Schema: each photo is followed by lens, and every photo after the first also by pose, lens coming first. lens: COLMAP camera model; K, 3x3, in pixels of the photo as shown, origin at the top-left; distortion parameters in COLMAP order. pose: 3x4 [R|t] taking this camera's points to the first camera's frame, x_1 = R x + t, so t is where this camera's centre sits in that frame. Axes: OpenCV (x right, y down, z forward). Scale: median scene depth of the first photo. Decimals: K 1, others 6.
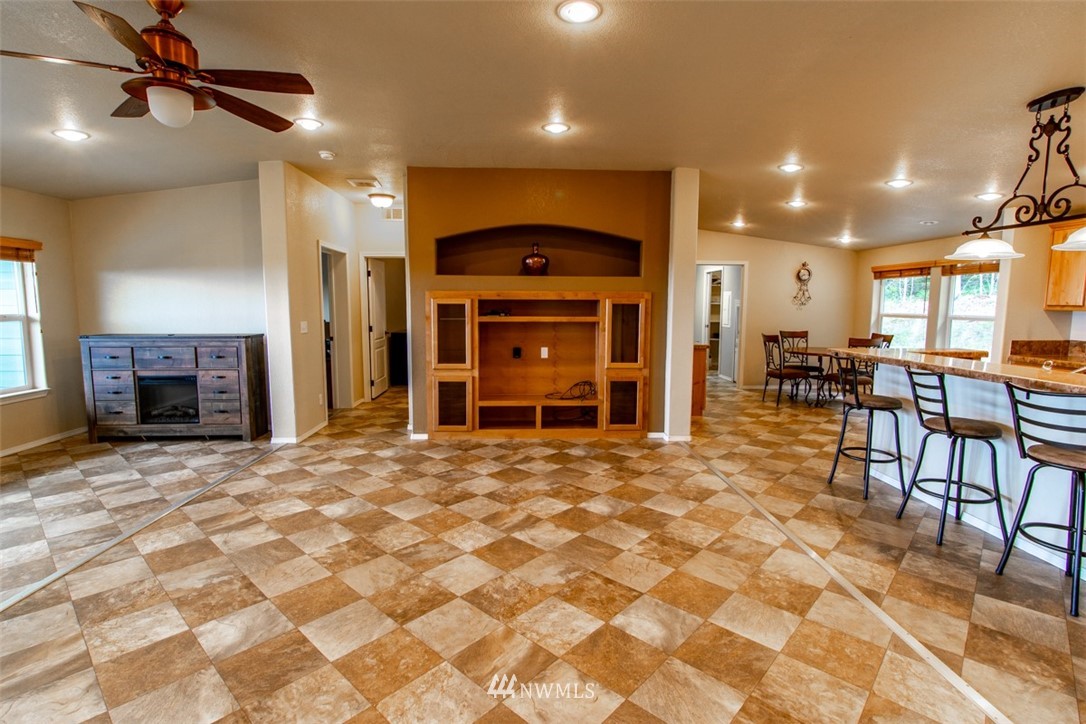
lens RADIAL K [[521.9, 0, 542.4], [0, 521.9, 358.3], [0, 0, 1]] dist [-0.002223, 0.001530]
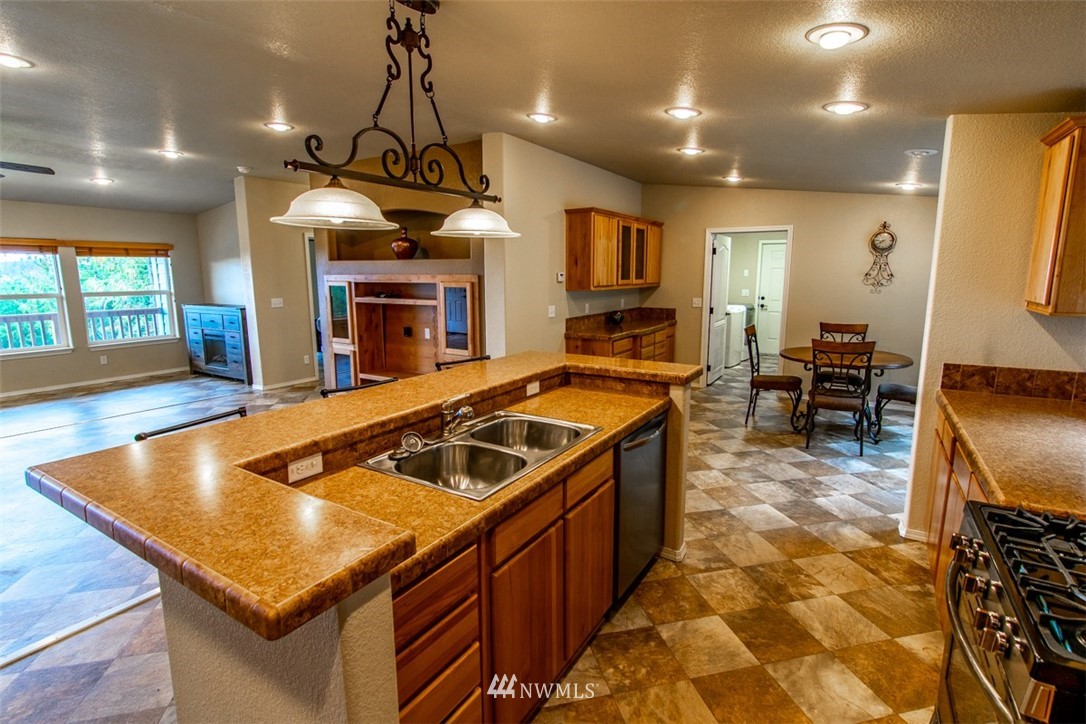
lens RADIAL K [[521.9, 0, 540.6], [0, 521.9, 345.9], [0, 0, 1]] dist [-0.002223, 0.001530]
pose [[0.825958, 0.073906, -0.558866, 0.820631], [-0.055092, 0.997206, 0.050451, -0.054346], [0.561033, -0.010882, 0.827722, 0.298165]]
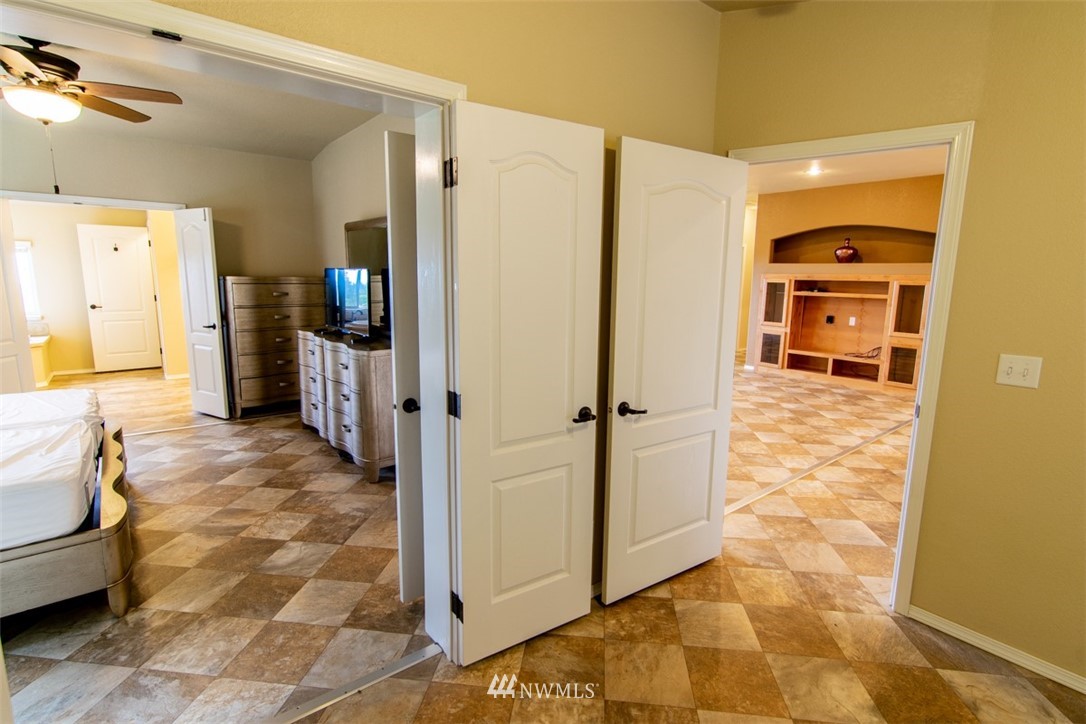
lens RADIAL K [[521.9, 0, 541.2], [0, 521.9, 353.5], [0, 0, 1]] dist [-0.002223, 0.001530]
pose [[0.589506, 0.127653, -0.797613, 0.643306], [-0.098913, 0.991411, 0.085563, 0.037160], [0.801685, 0.028454, 0.597070, -0.434513]]
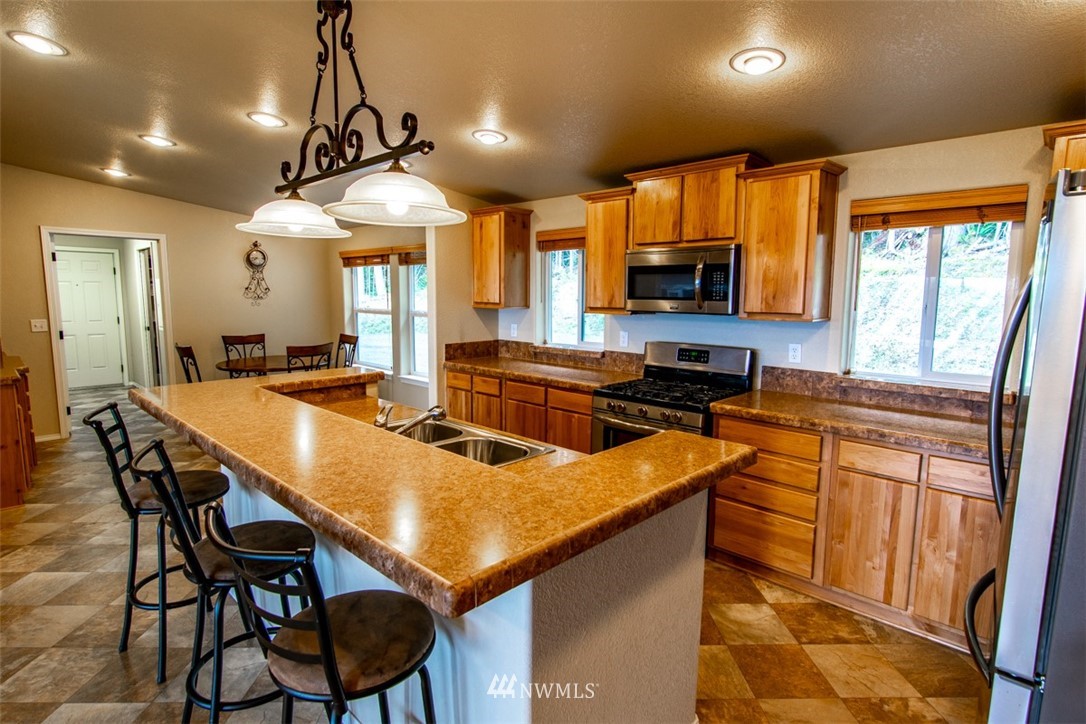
lens RADIAL K [[556.1, 0, 542.8], [0, 556.1, 358.6], [0, 0, 1]] dist [-0.003763, -0.000086]
pose [[0.724207, -0.082811, 0.684592, 0.381675], [0.070302, 0.996457, 0.046165, -0.039671], [-0.685989, 0.014695, 0.727463, 0.228389]]
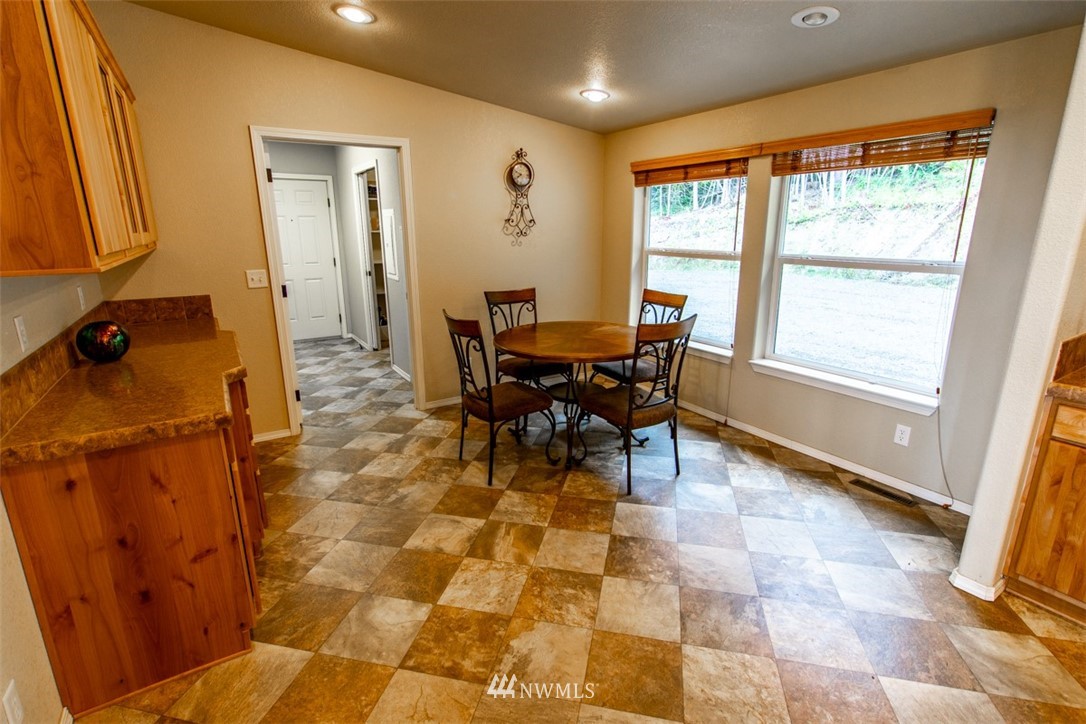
lens RADIAL K [[521.9, 0, 543.1], [0, 521.9, 358.3], [0, 0, 1]] dist [-0.002223, 0.001530]
pose [[0.867620, -0.133394, 0.479001, 0.397993], [0.063102, 0.985092, 0.160034, -0.100489], [-0.493208, -0.108623, 0.863103, 0.833287]]
